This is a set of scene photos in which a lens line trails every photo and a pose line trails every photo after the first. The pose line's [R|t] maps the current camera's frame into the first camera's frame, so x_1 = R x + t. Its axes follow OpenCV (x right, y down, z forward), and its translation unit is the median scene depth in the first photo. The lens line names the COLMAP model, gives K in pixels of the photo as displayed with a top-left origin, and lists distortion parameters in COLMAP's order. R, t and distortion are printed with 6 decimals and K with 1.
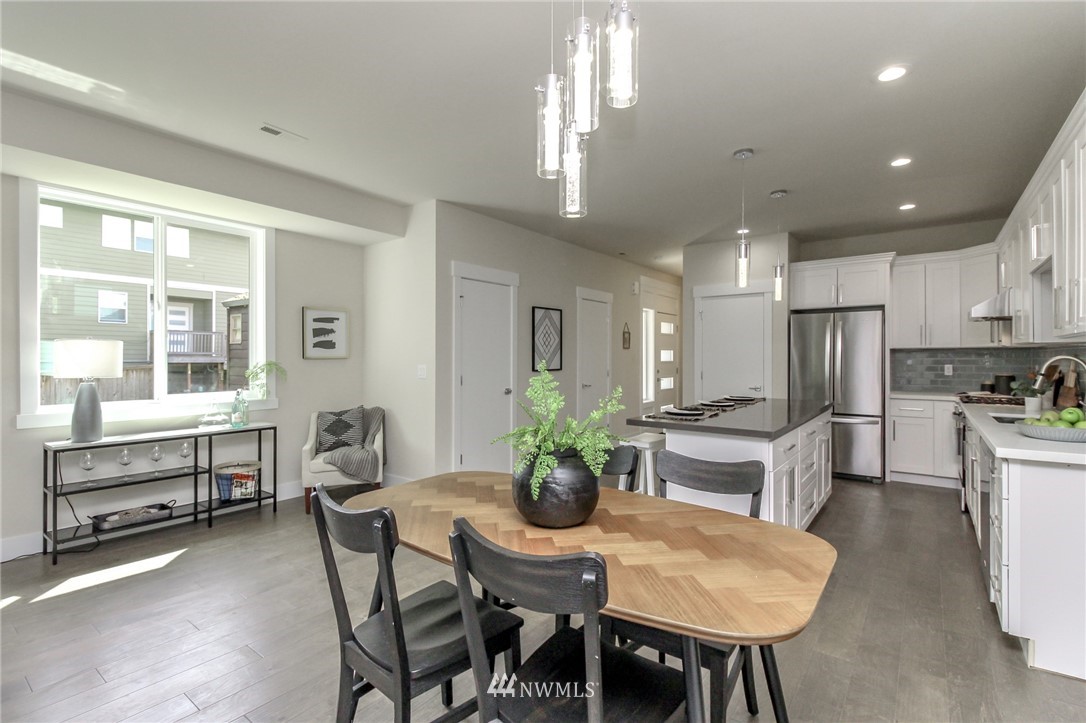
lens RADIAL K [[497.5, 0, 545.1], [0, 497.5, 354.5], [0, 0, 1]] dist [0.001836, -0.005686]
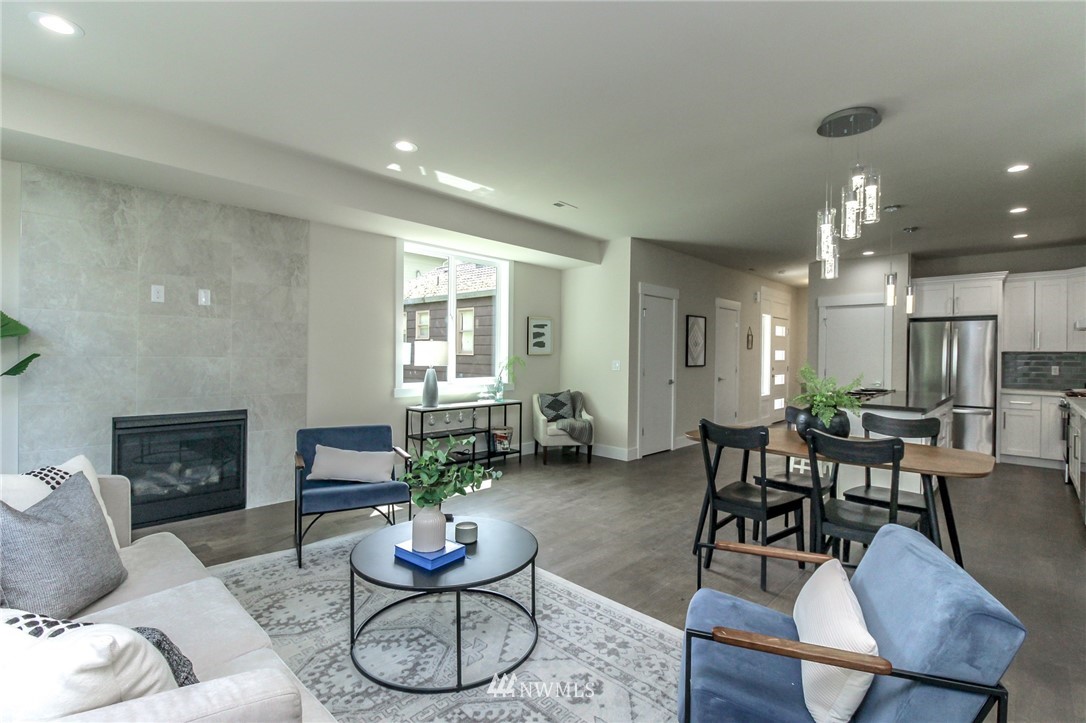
lens RADIAL K [[497.5, 0, 532.1], [0, 497.5, 354.8], [0, 0, 1]] dist [0.001836, -0.005686]
pose [[0.991744, 0.011917, -0.127677, -0.294829], [-0.010975, 0.999907, 0.008077, -0.002334], [0.127761, -0.006609, 0.991783, -0.352926]]
